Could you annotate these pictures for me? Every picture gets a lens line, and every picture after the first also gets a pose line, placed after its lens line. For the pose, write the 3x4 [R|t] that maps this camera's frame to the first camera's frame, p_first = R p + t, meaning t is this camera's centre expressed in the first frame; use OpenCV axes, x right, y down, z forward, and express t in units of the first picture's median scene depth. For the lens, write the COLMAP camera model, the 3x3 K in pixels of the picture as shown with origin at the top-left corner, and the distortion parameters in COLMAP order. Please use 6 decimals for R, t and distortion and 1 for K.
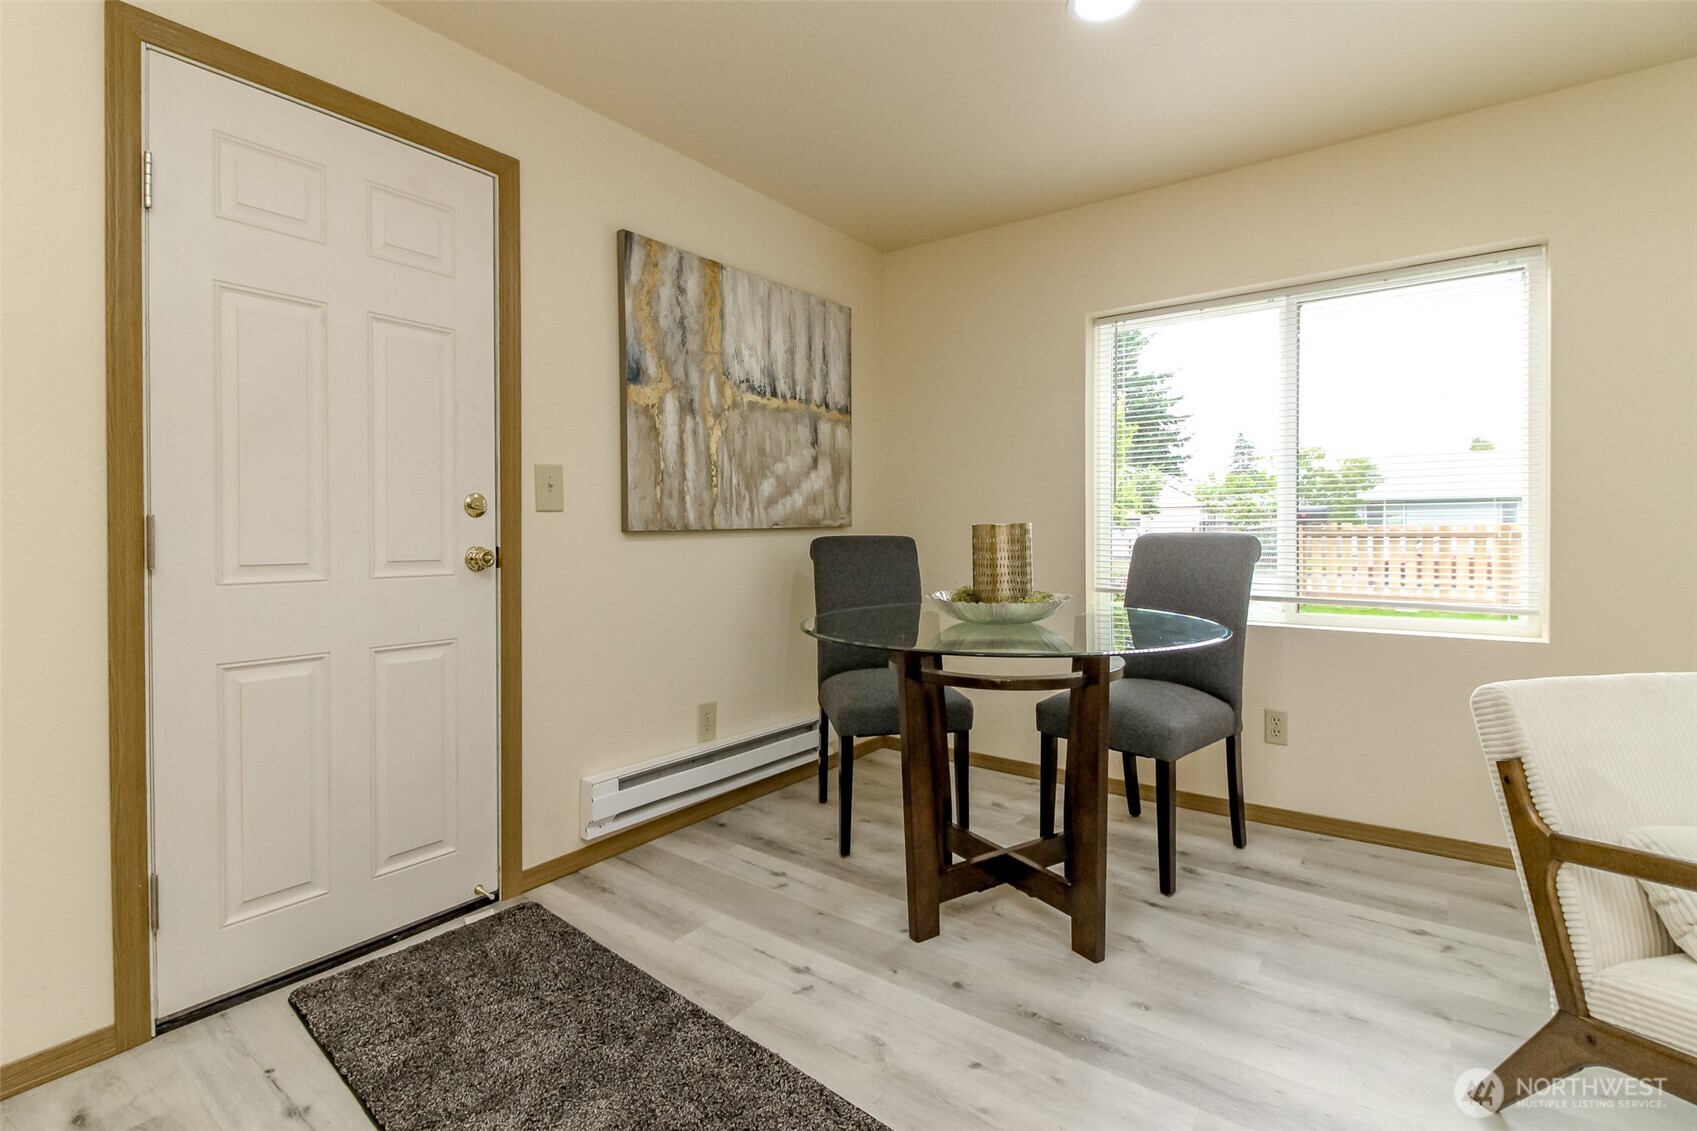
lens RADIAL K [[780.7, 0, 859.6], [0, 780.7, 535.2], [0, 0, 1]] dist [0.029410, -0.017131]
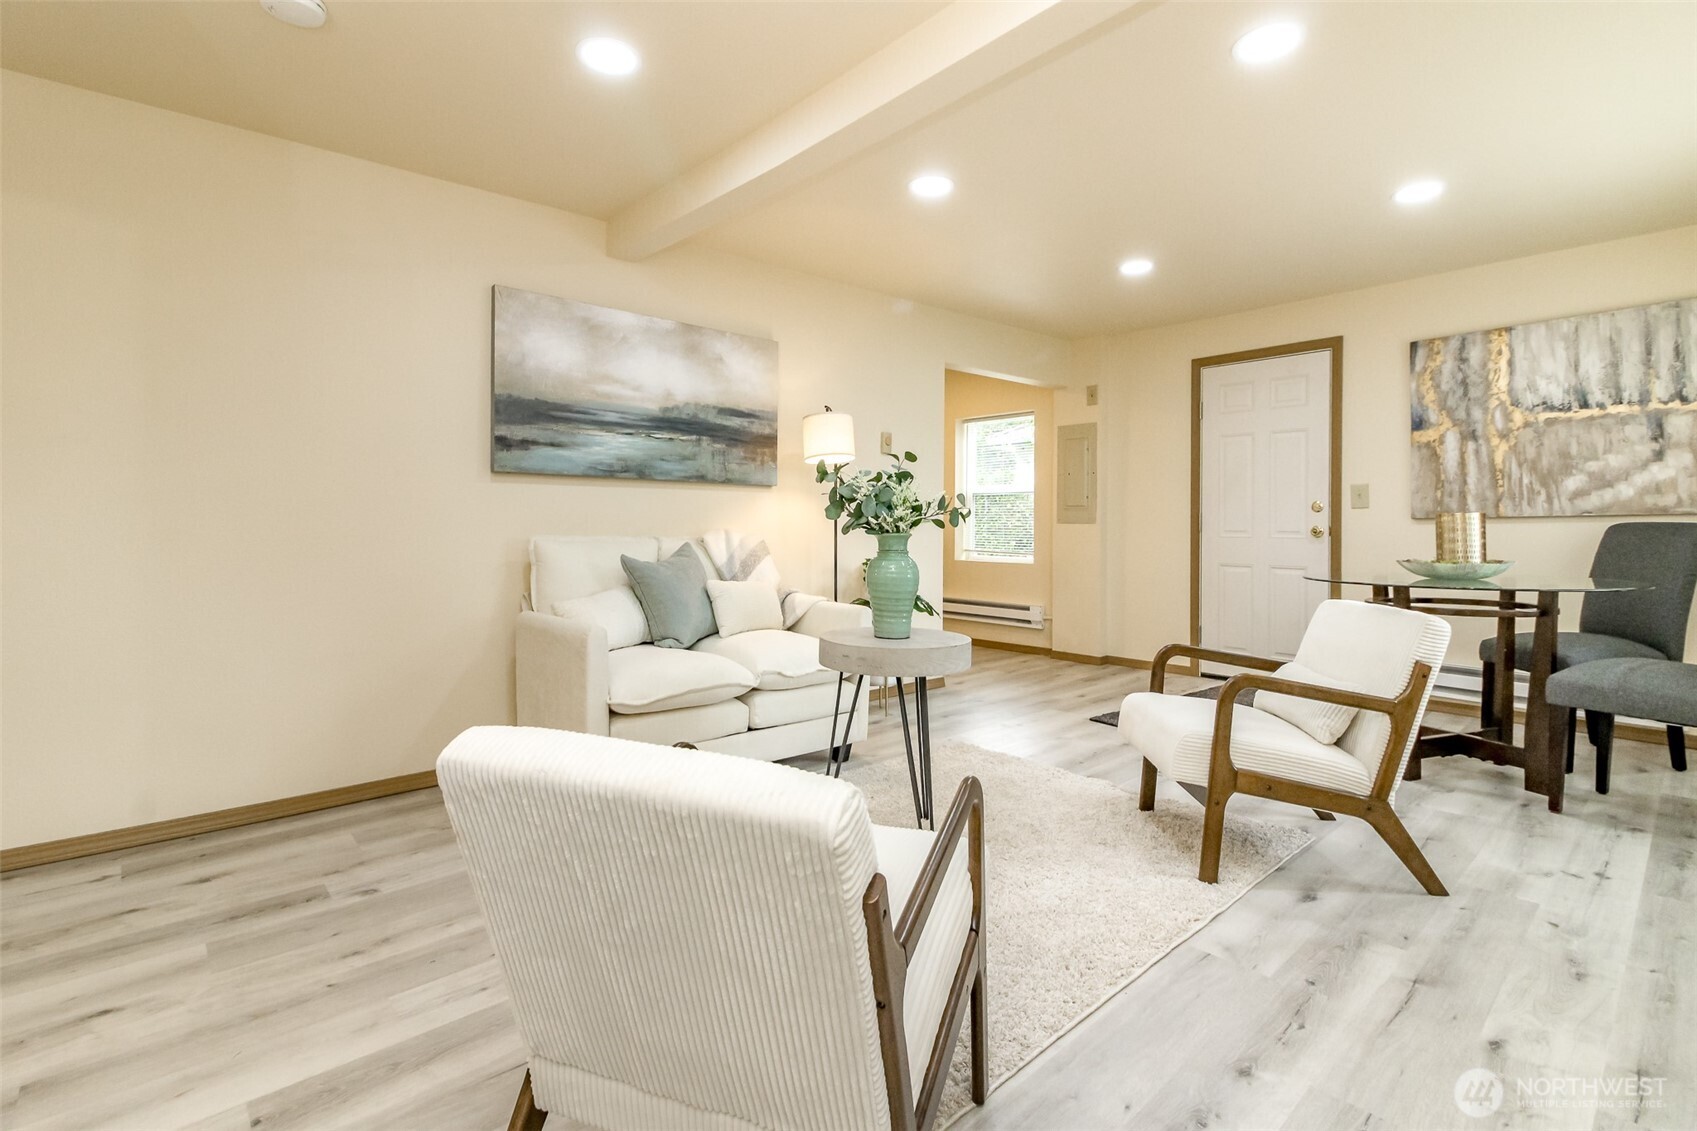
lens RADIAL K [[780.7, 0, 859.6], [0, 780.7, 535.2], [0, 0, 1]] dist [0.029410, -0.017131]
pose [[-0.176731, 0.021300, -0.984029, 1.441853], [-0.002144, 0.999755, 0.022025, -0.003403], [0.984257, 0.006003, -0.176643, 0.111305]]
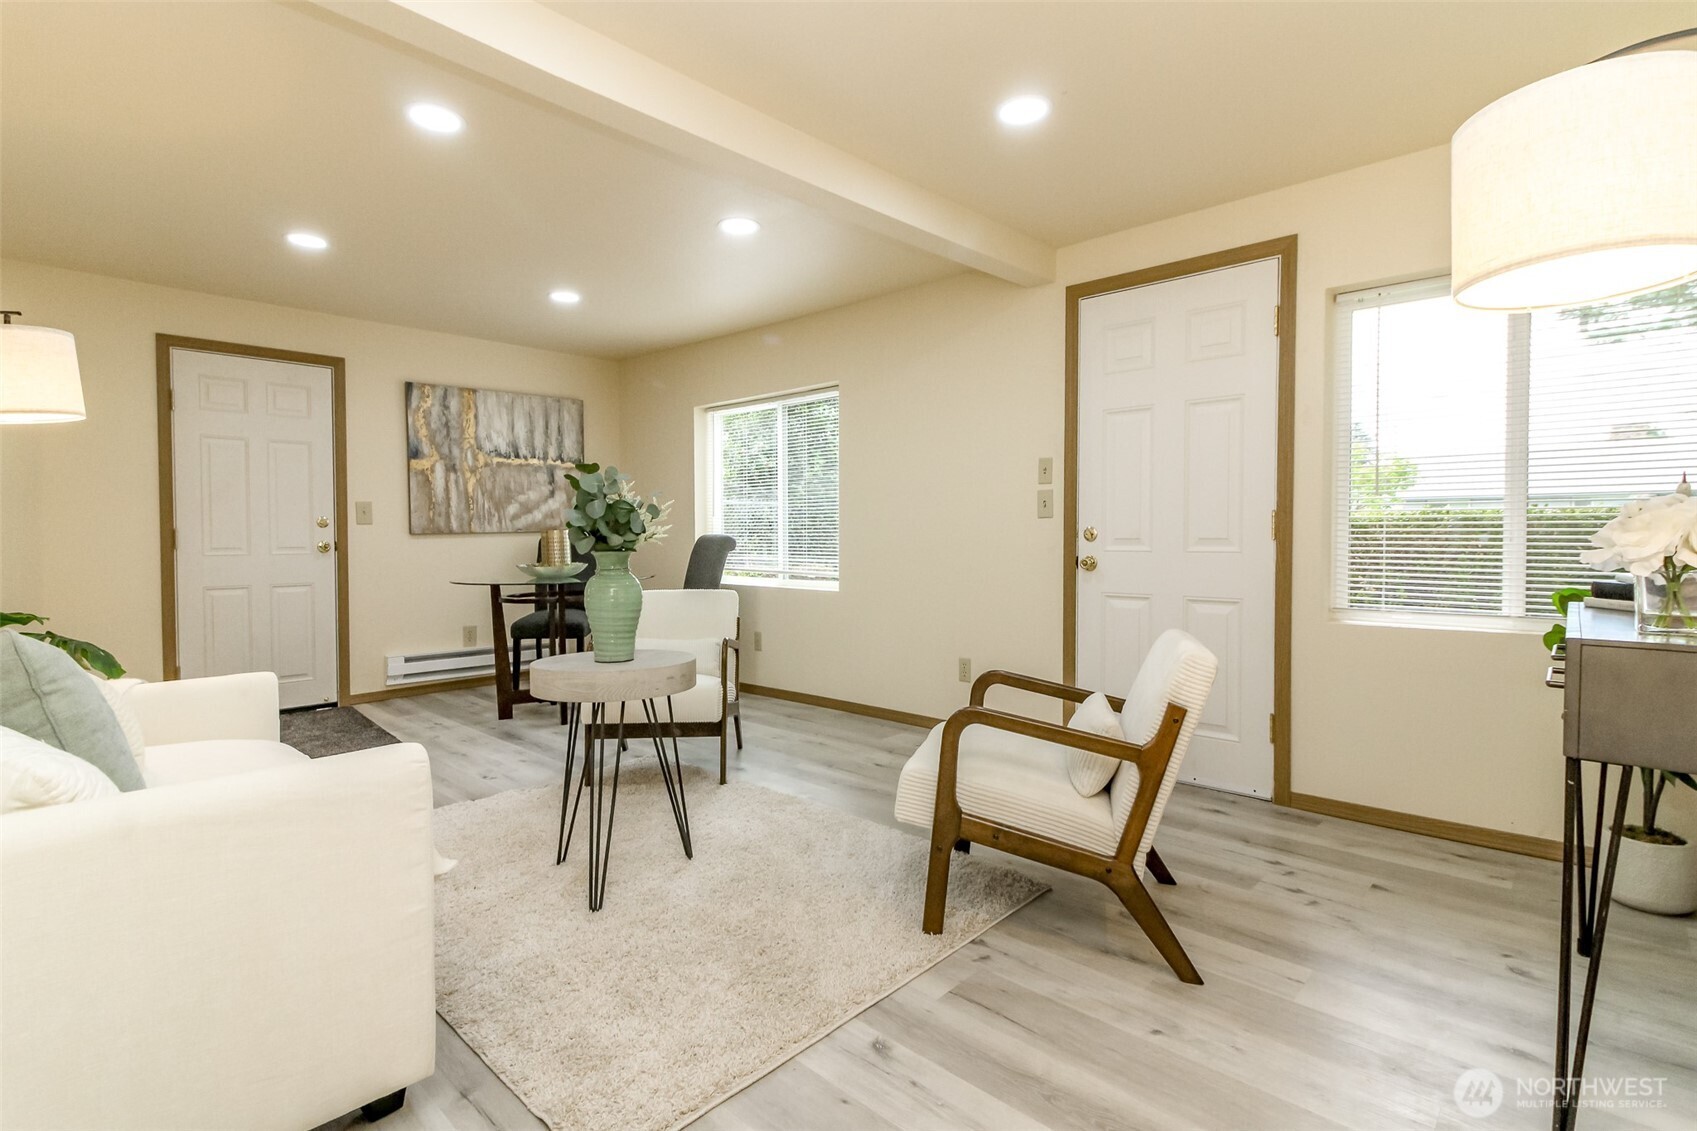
lens RADIAL K [[822.1, 0, 851.3], [0, 822.1, 550.7], [0, 0, 1]] dist [0.043053, -0.019277]
pose [[0.993769, 0.008914, -0.111106, 0.940226], [-0.006301, 0.999696, 0.023855, -0.017542], [0.111285, -0.023006, 0.993522, -0.868624]]
